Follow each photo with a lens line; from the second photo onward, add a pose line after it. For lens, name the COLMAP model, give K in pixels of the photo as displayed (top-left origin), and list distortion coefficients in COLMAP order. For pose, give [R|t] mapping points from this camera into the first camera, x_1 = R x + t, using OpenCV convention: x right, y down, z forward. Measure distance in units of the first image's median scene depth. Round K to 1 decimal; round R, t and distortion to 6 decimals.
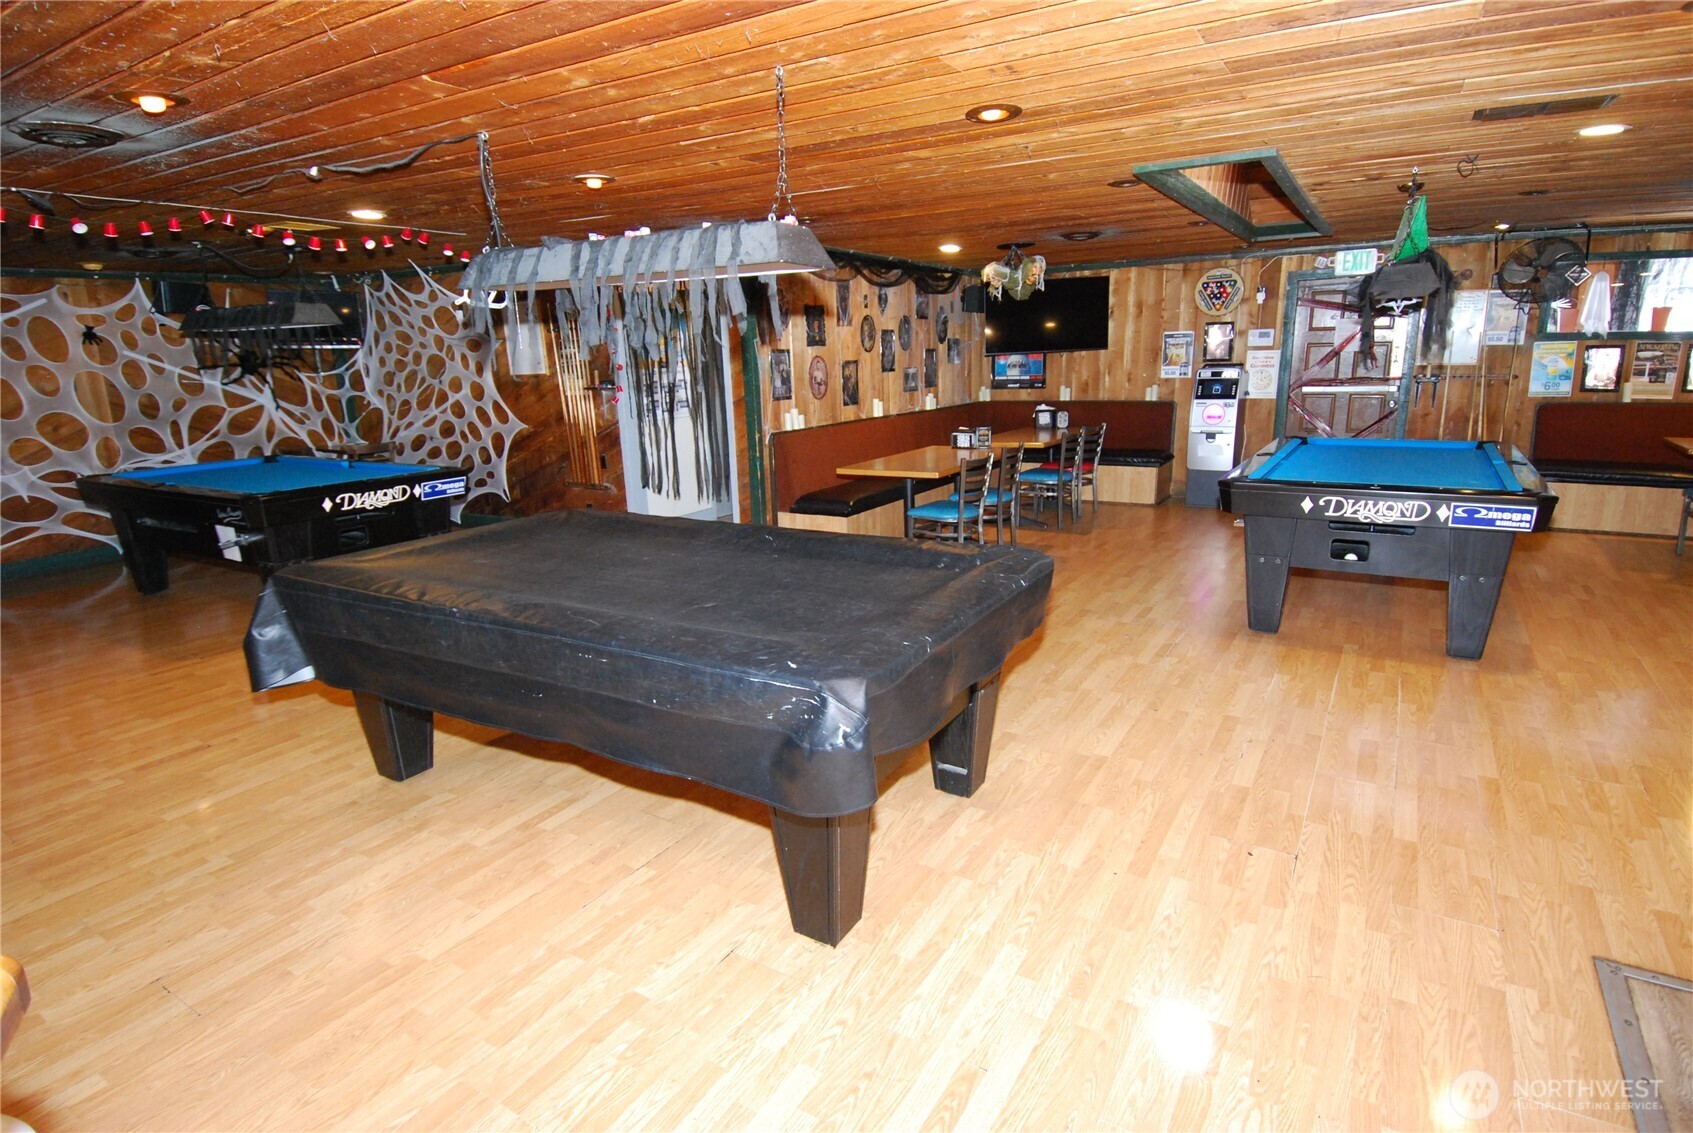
lens RADIAL K [[873.4, 0, 849.7], [0, 873.4, 560.9], [0, 0, 1]] dist [0.050106, -0.051610]
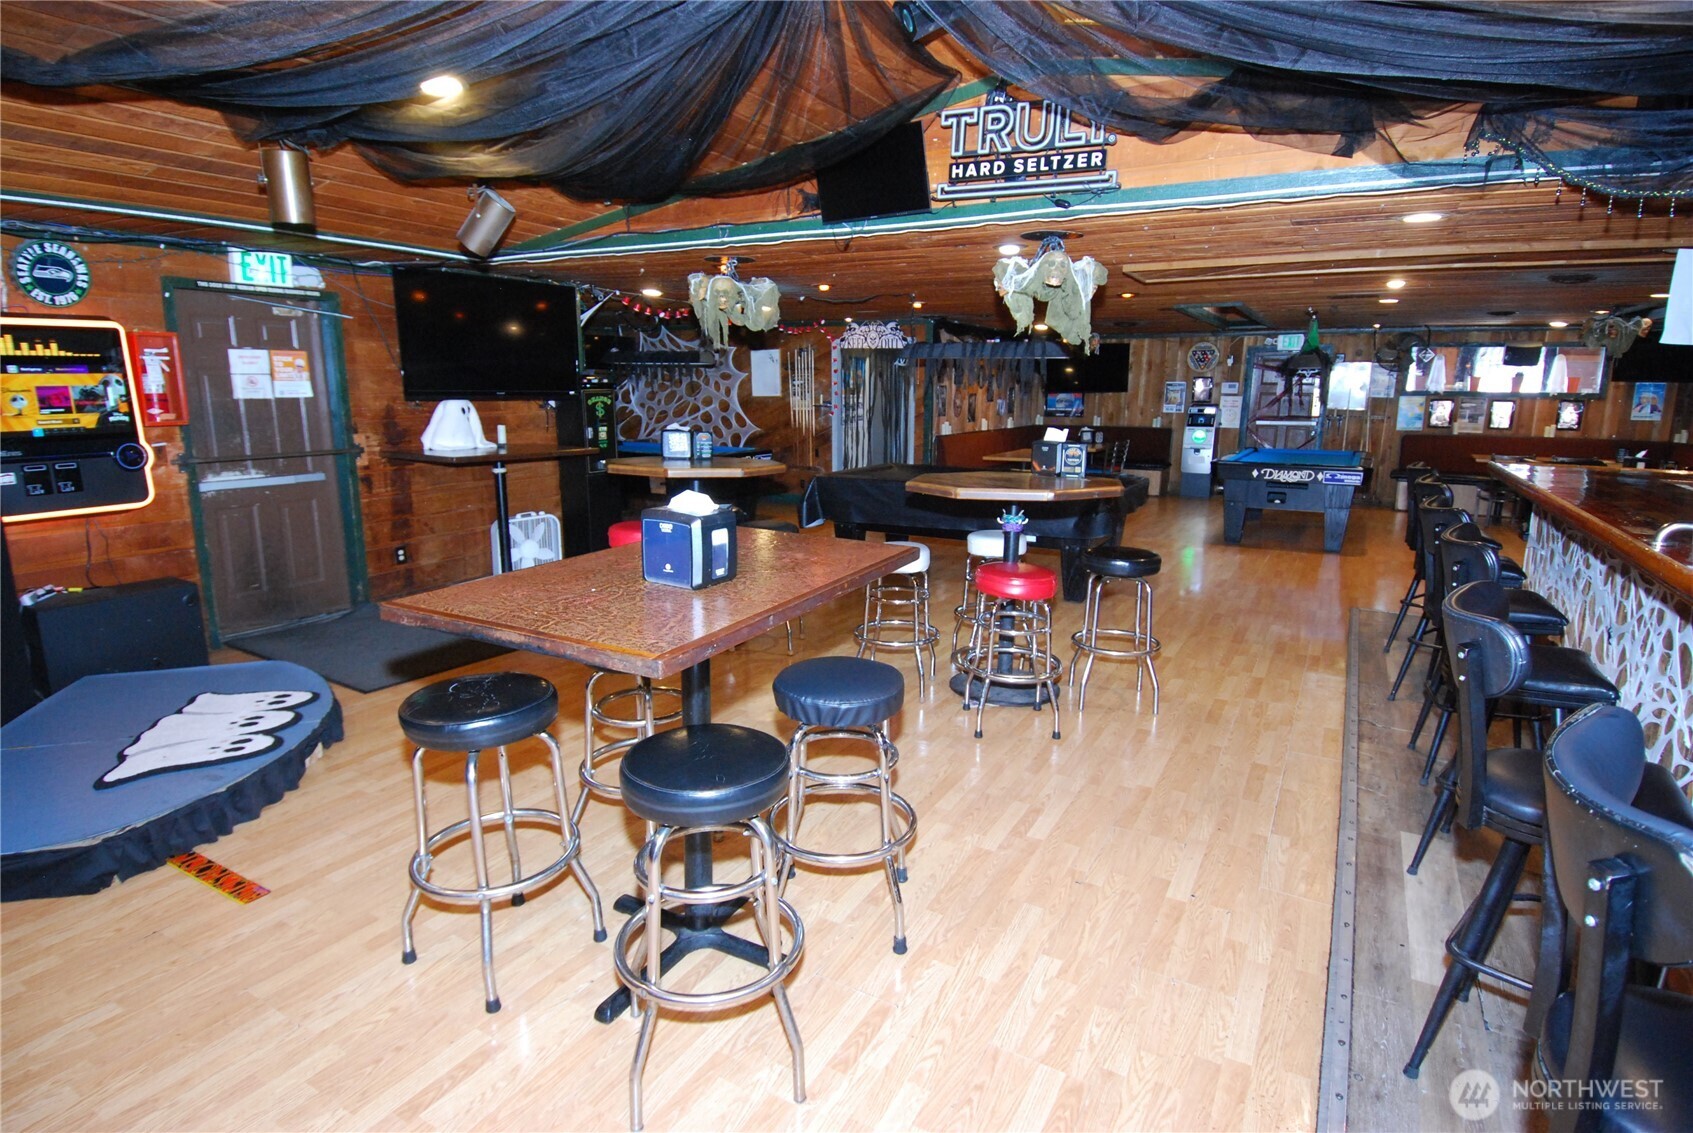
lens RADIAL K [[873.4, 0, 849.7], [0, 873.4, 560.9], [0, 0, 1]] dist [0.050106, -0.051610]
pose [[0.998960, 0.027487, 0.036381, -0.243820], [-0.026105, 0.998939, -0.037932, 0.123692], [-0.037385, 0.036942, 0.998618, -0.497937]]
